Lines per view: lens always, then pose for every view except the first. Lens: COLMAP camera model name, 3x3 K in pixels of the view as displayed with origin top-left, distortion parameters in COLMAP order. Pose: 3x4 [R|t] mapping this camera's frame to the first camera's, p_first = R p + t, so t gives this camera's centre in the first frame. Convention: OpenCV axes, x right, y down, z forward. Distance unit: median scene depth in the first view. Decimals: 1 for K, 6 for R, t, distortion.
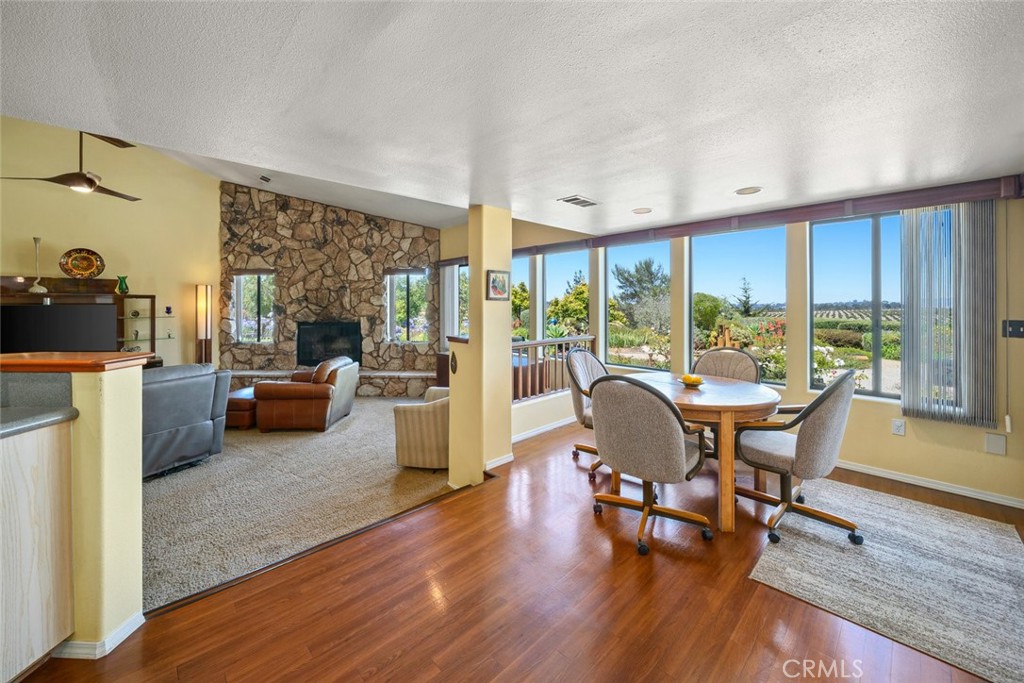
lens RADIAL K [[390.4, 0, 525.6], [0, 390.4, 301.6], [0, 0, 1]] dist [-0.002179, -0.000163]
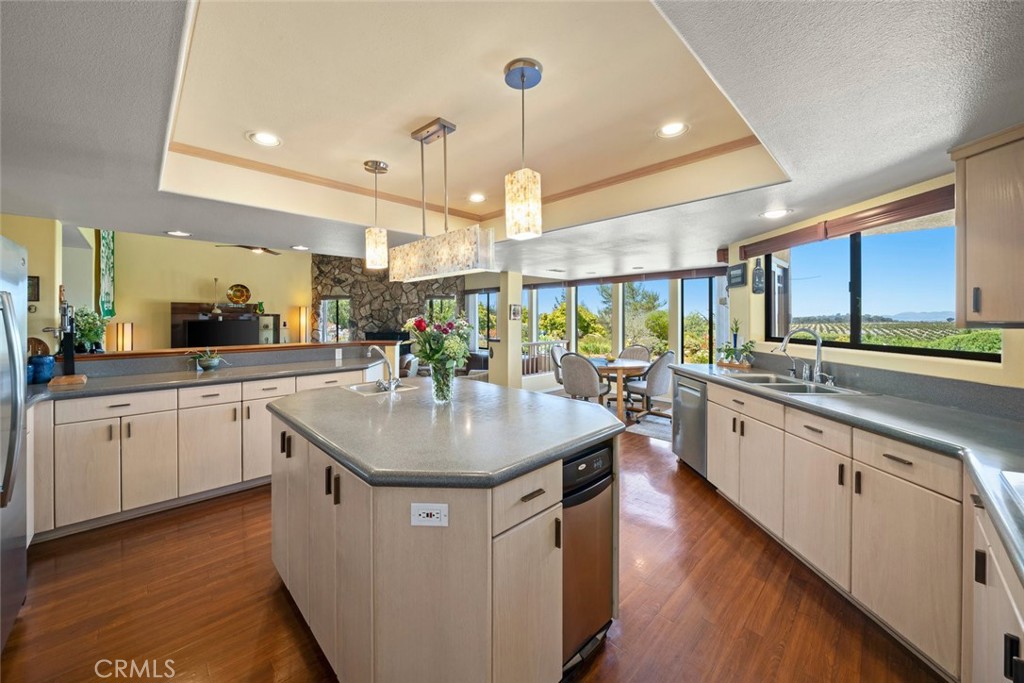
lens RADIAL K [[378.6, 0, 510.0], [0, 378.6, 315.3], [0, 0, 1]] dist [-0.000058, -0.000083]
pose [[0.999896, 0.000813, -0.014408, -0.031743], [-0.000798, 0.999999, 0.001024, -0.012589], [0.014409, -0.001013, 0.999896, -0.390644]]
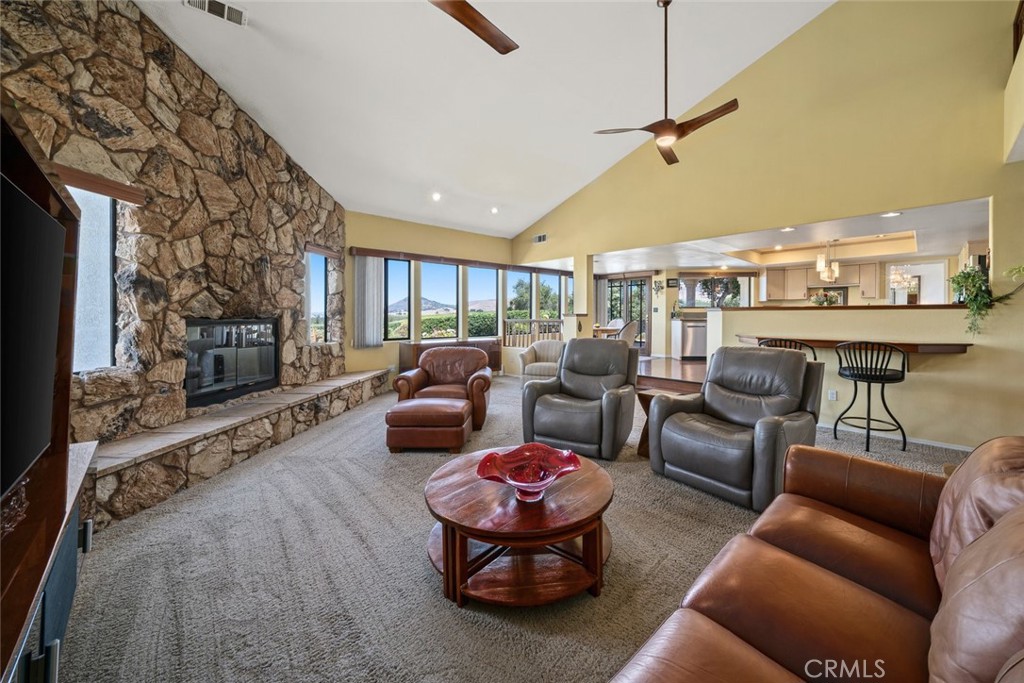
lens RADIAL K [[378.6, 0, 510.0], [0, 378.6, 315.3], [0, 0, 1]] dist [-0.000058, -0.000083]
pose [[0.058451, 0.002370, 0.998287, -1.025580], [-0.004578, 0.999987, -0.002106, 0.048002], [-0.998280, -0.004447, 0.058462, 0.583418]]
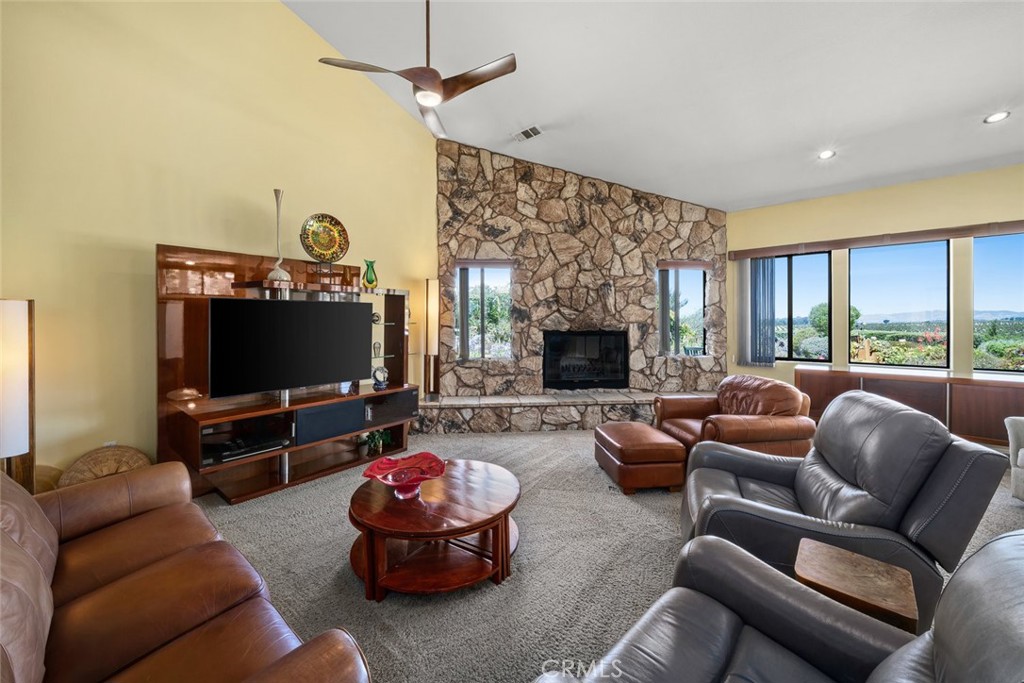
lens RADIAL K [[386.5, 0, 526.3], [0, 386.5, 320.3], [0, 0, 1]] dist [-0.000357, -0.000013]
pose [[0.994358, -0.003980, 0.105997, -0.700945], [0.003429, 0.999980, 0.005389, 0.027936], [-0.106016, -0.004995, 0.994352, 0.265112]]
